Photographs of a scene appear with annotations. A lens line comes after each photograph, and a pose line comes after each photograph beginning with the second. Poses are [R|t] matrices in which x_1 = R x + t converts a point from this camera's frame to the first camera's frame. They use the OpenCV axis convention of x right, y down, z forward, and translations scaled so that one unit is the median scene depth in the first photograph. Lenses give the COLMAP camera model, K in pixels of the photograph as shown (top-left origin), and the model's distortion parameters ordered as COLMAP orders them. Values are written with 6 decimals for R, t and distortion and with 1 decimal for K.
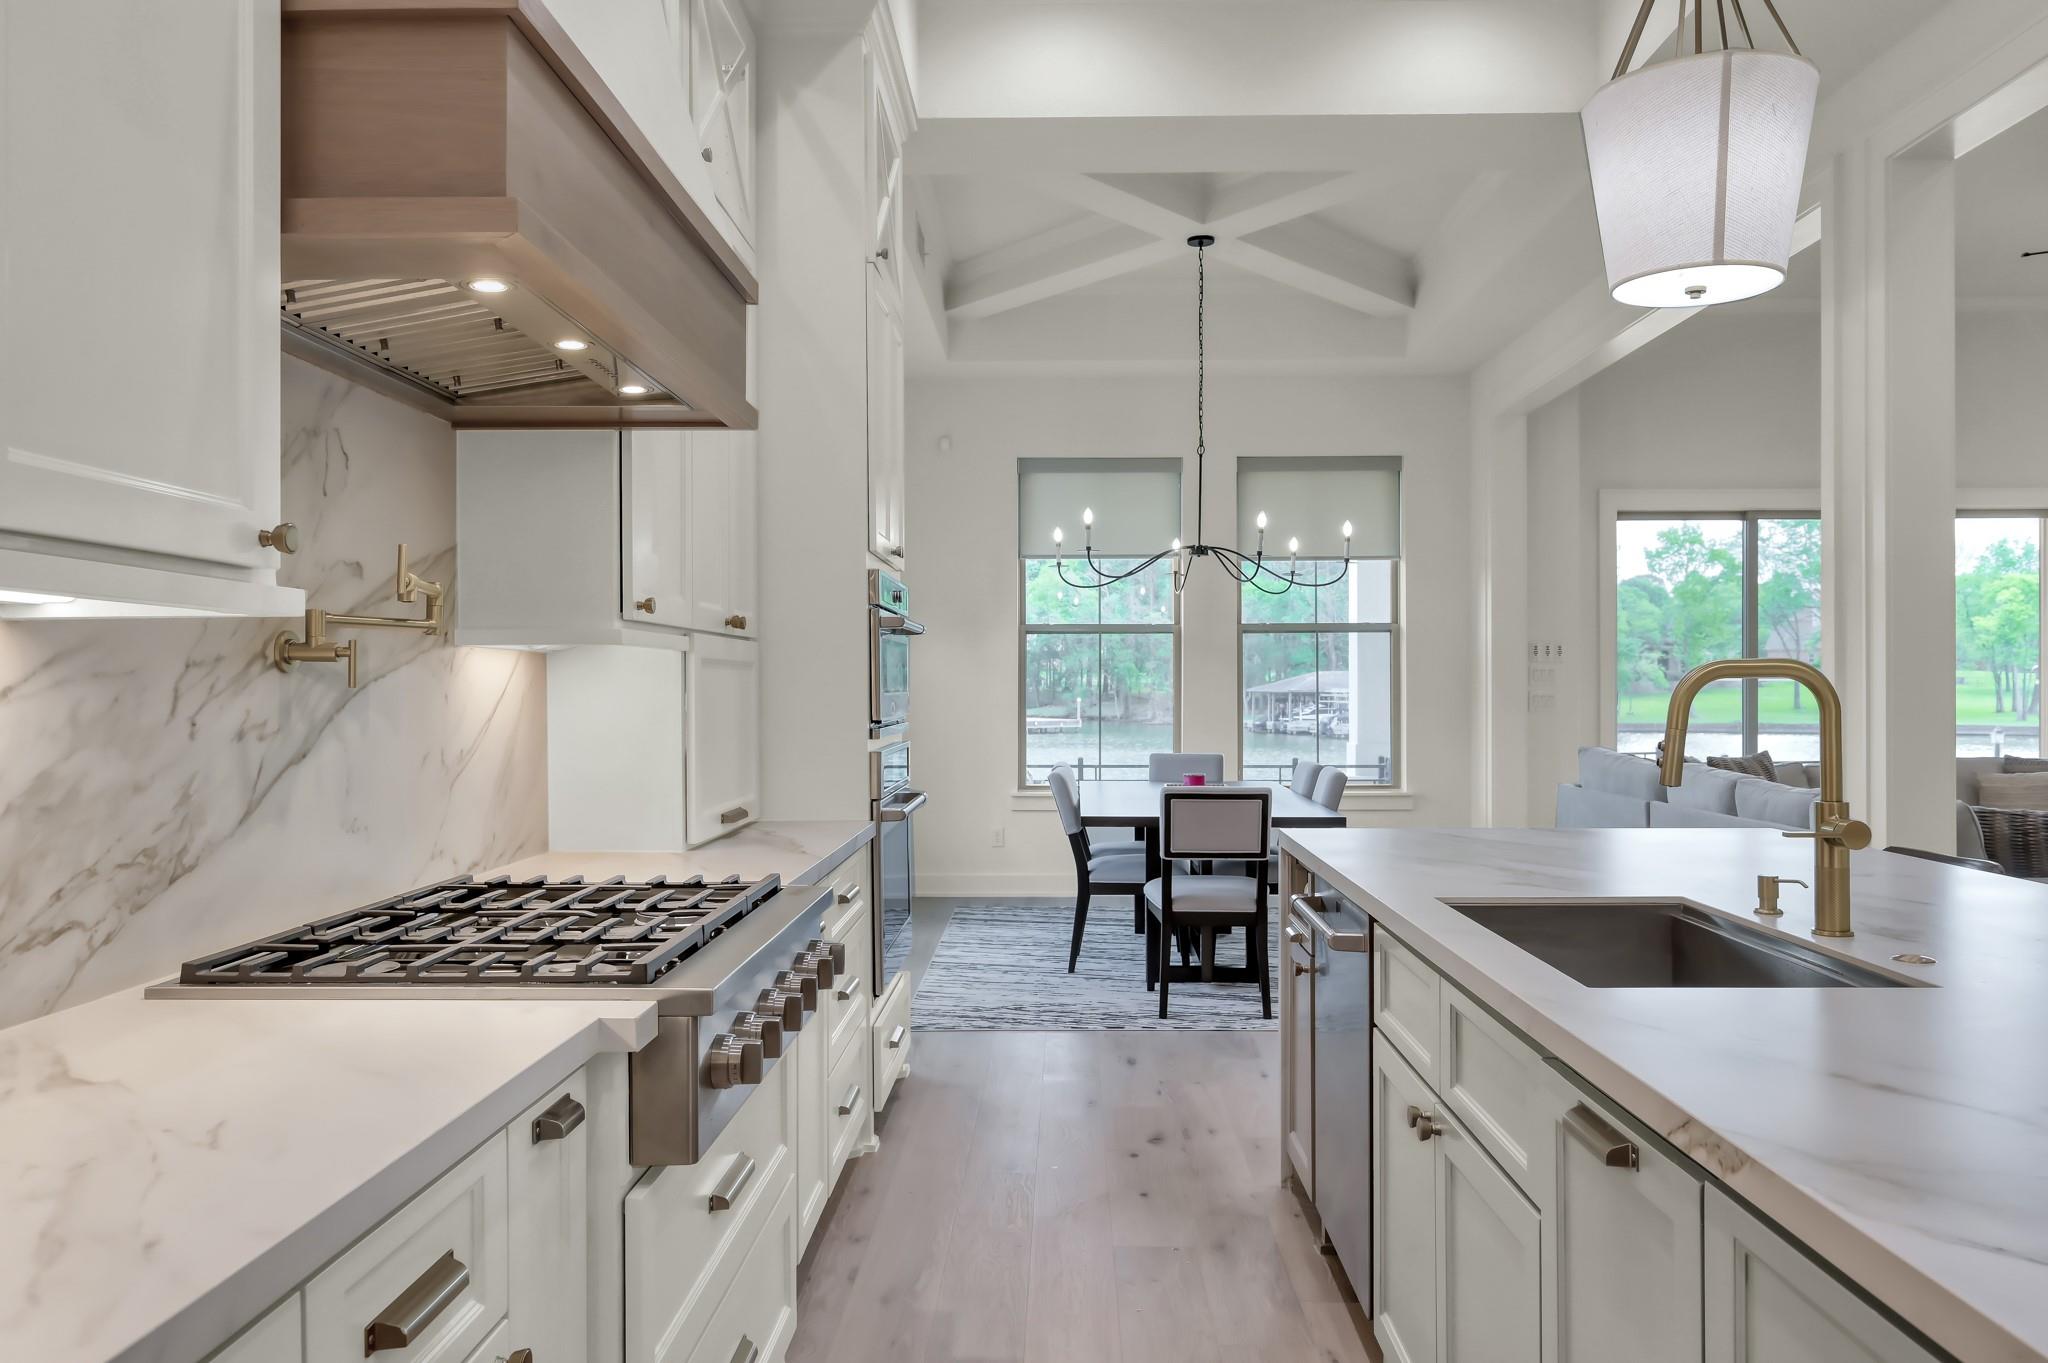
lens RADIAL K [[1447.8, 0, 1034.0], [0, 1447.8, 685.3], [0, 0, 1]] dist [-0.000650, 0.000617]
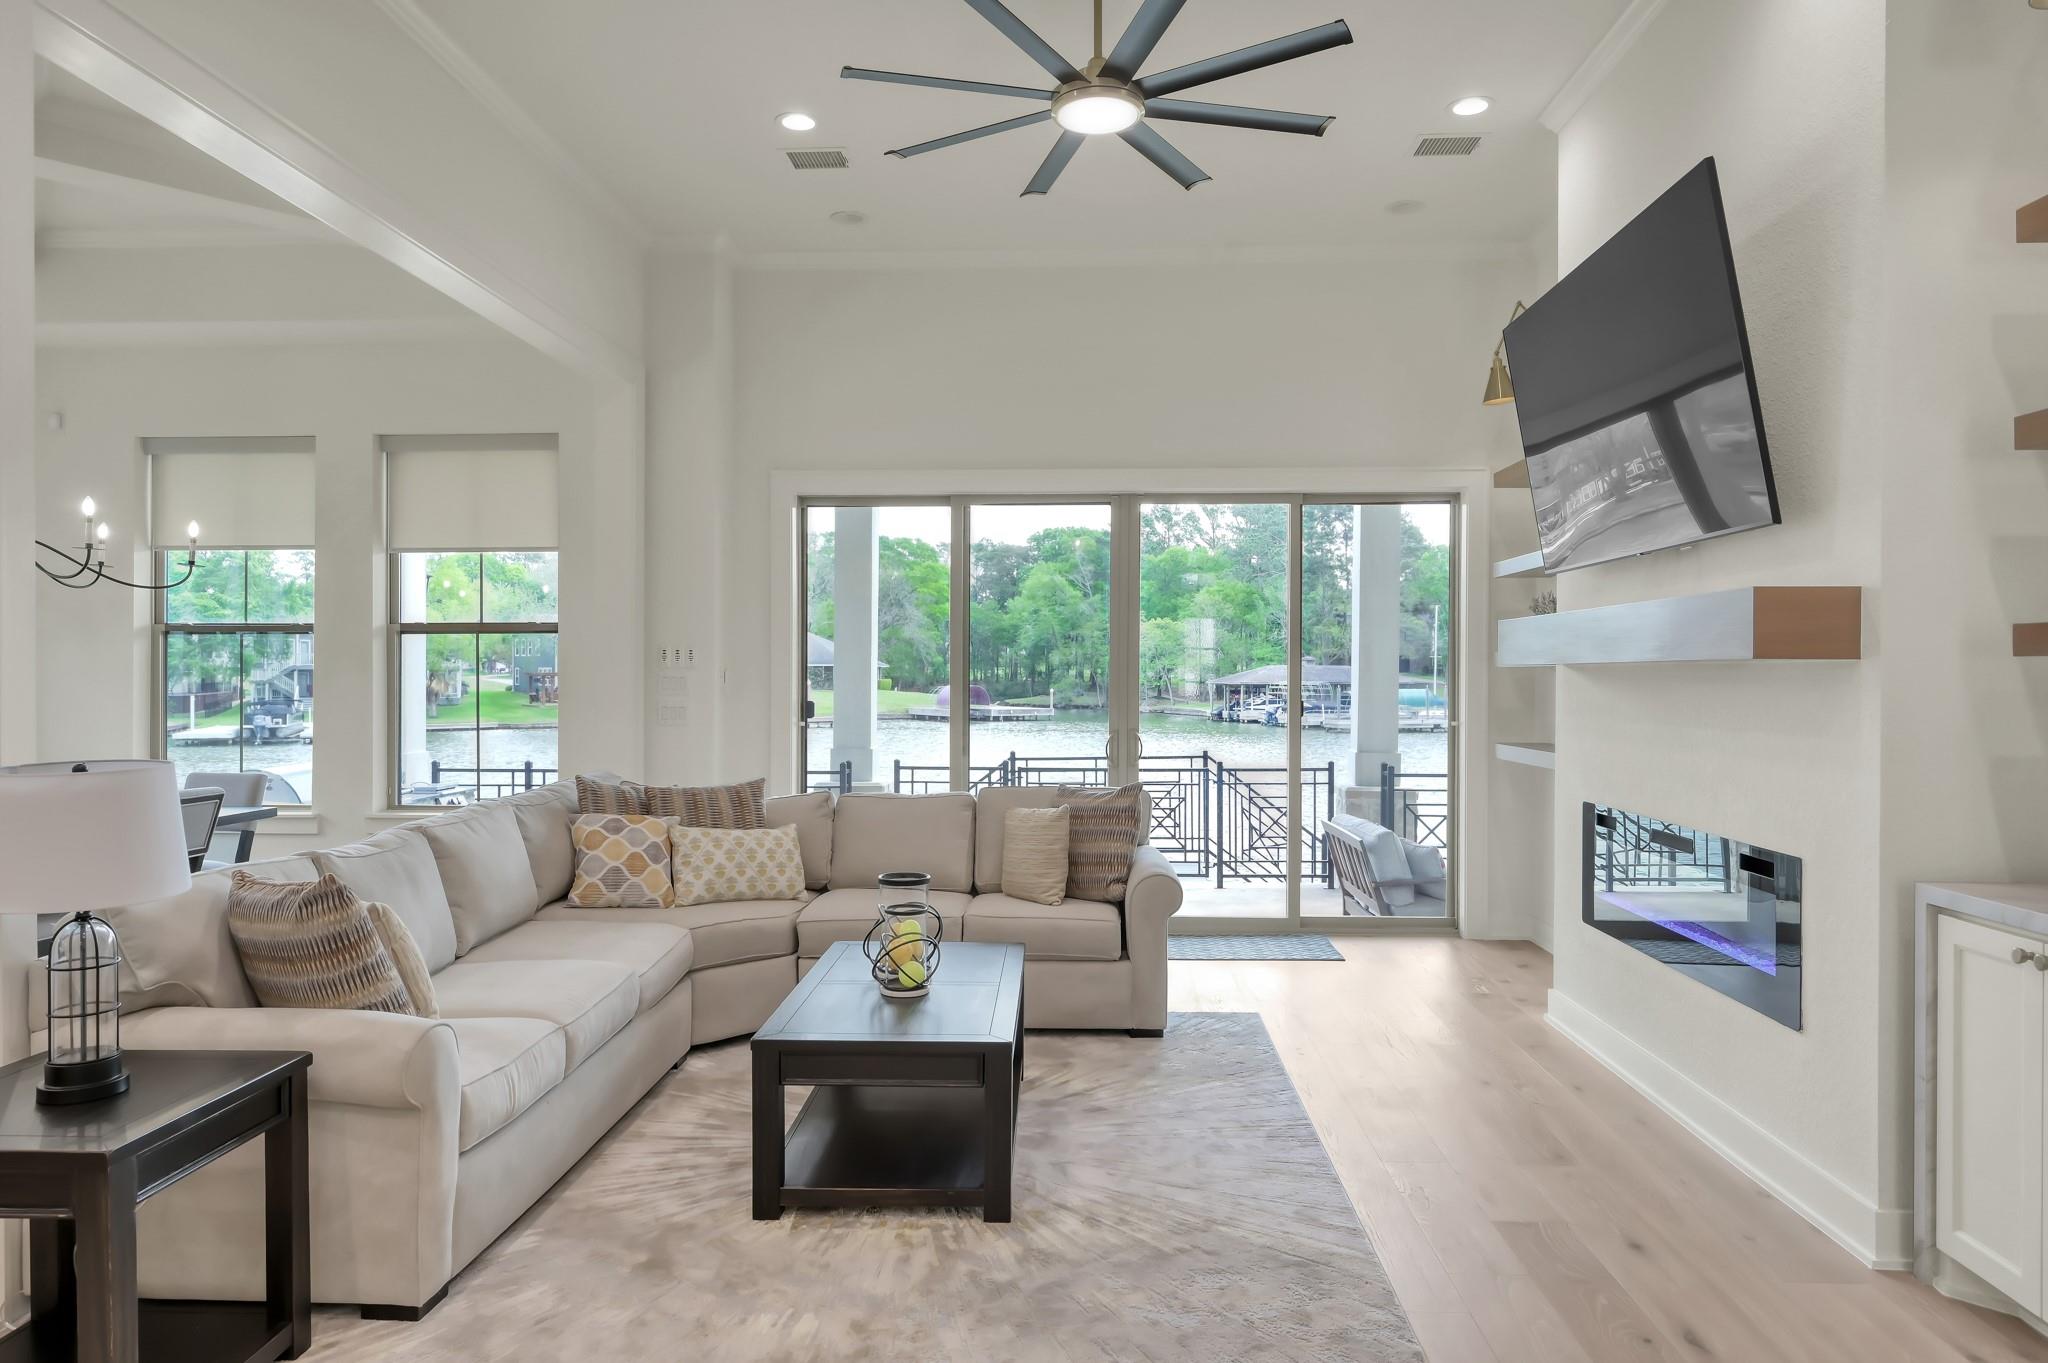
lens RADIAL K [[1299.0, 0, 1035.8], [0, 1299.0, 686.4], [0, 0, 1]] dist [-0.001674, -0.000602]
pose [[0.999805, 0.002589, -0.019557, 0.724189], [-0.002437, 0.999966, 0.007816, -0.014539], [0.019577, -0.007767, 0.999778, 0.281028]]
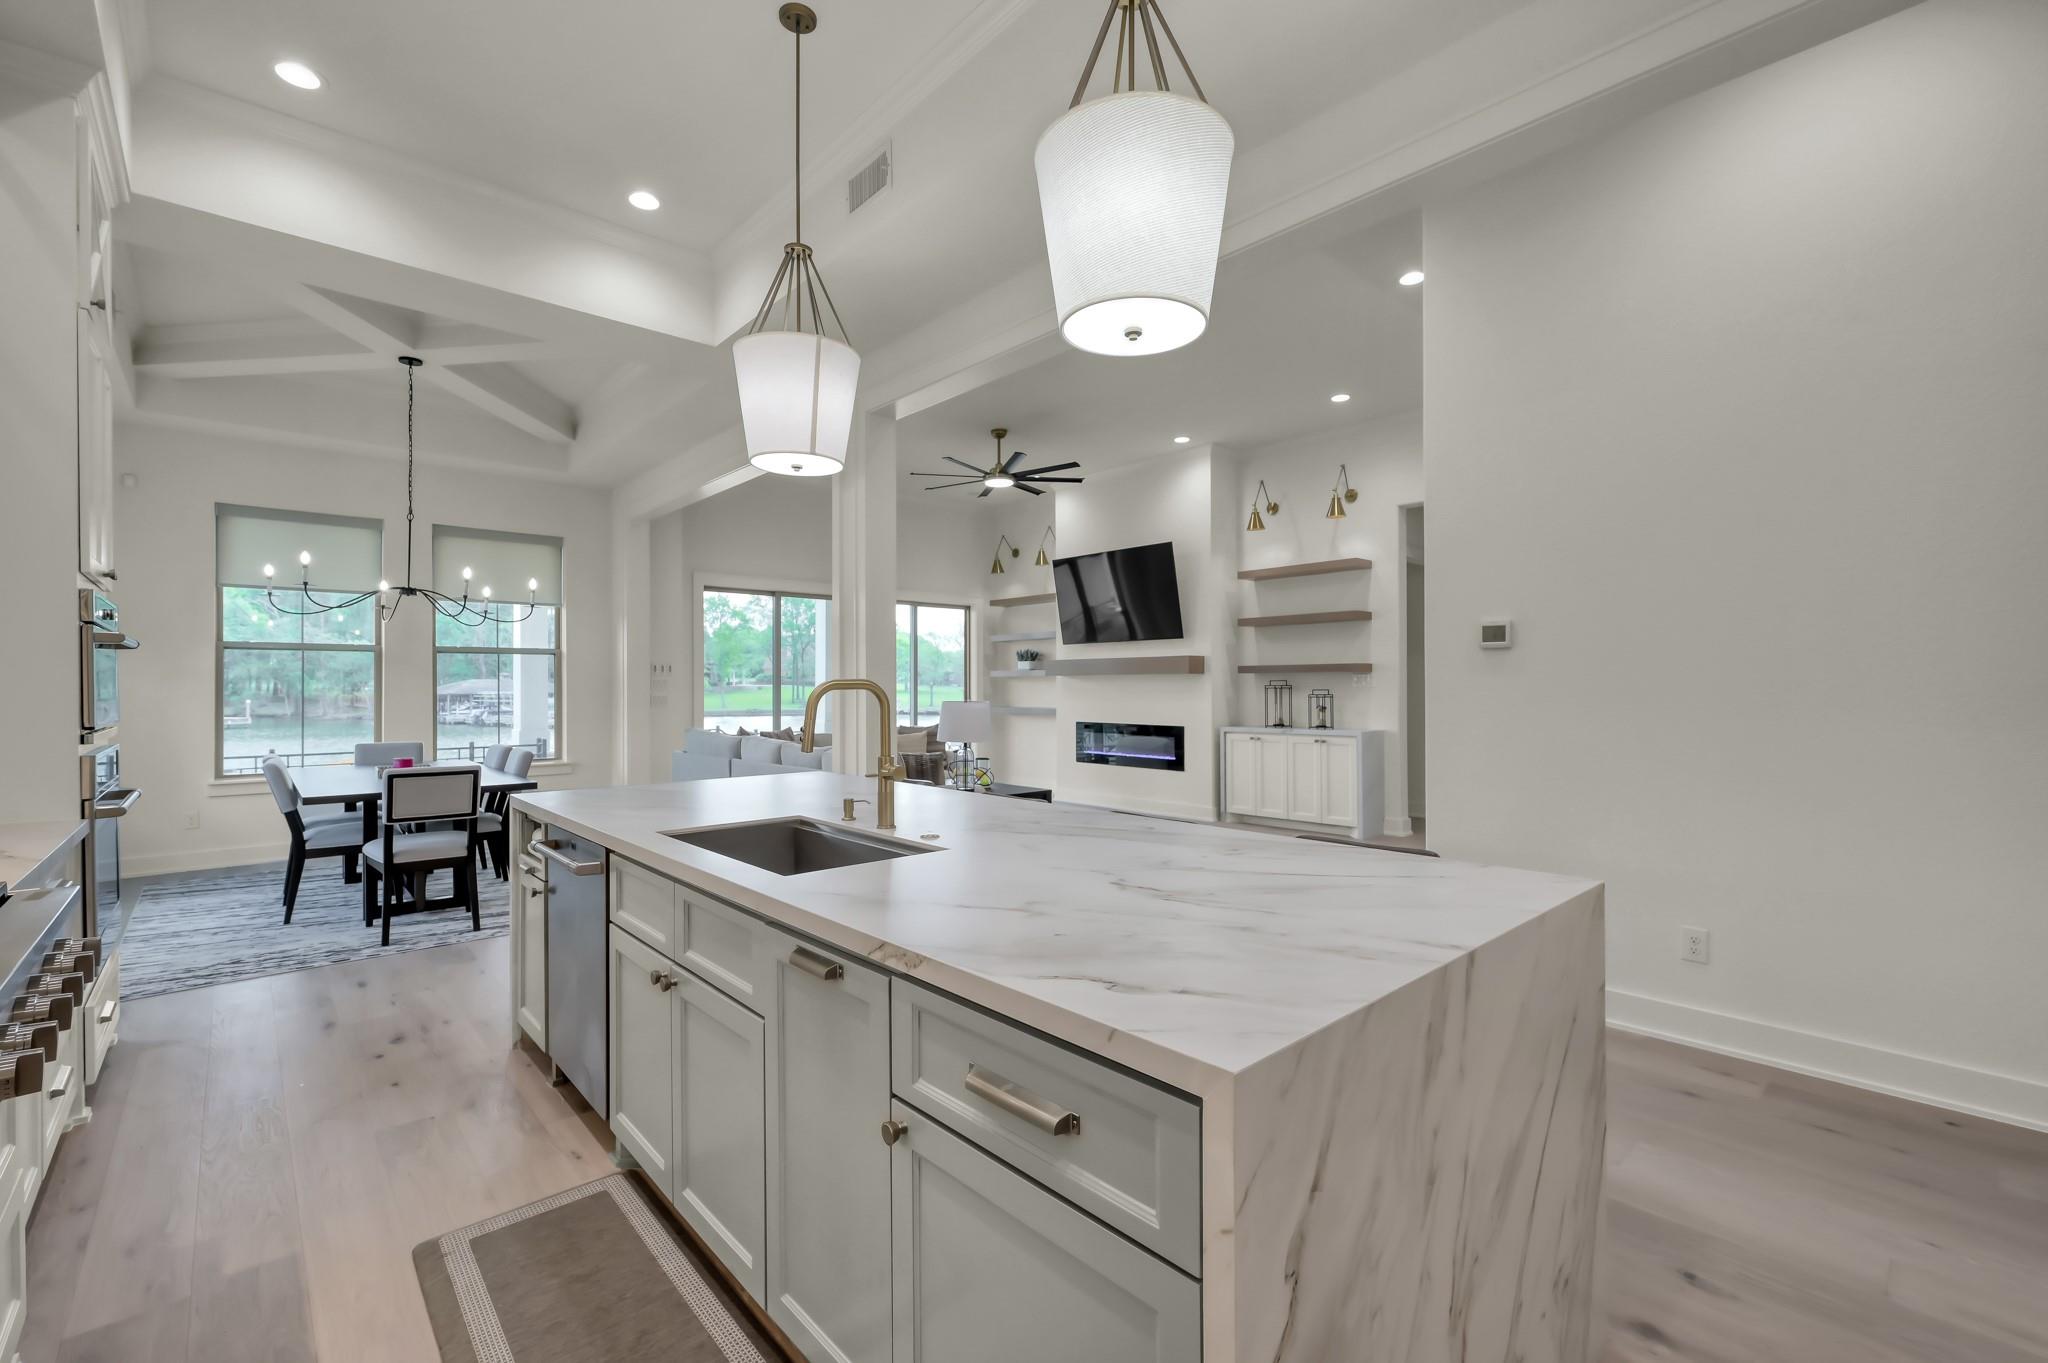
lens RADIAL K [[873.1, 0, 1026.1], [0, 873.1, 684.1], [0, 0, 1]] dist [-0.001376, -0.000690]
pose [[0.723815, 0.001171, 0.689993, -0.030176], [0.002435, 0.999988, -0.004252, -0.002279], [-0.689990, 0.004758, 0.723804, 0.020451]]
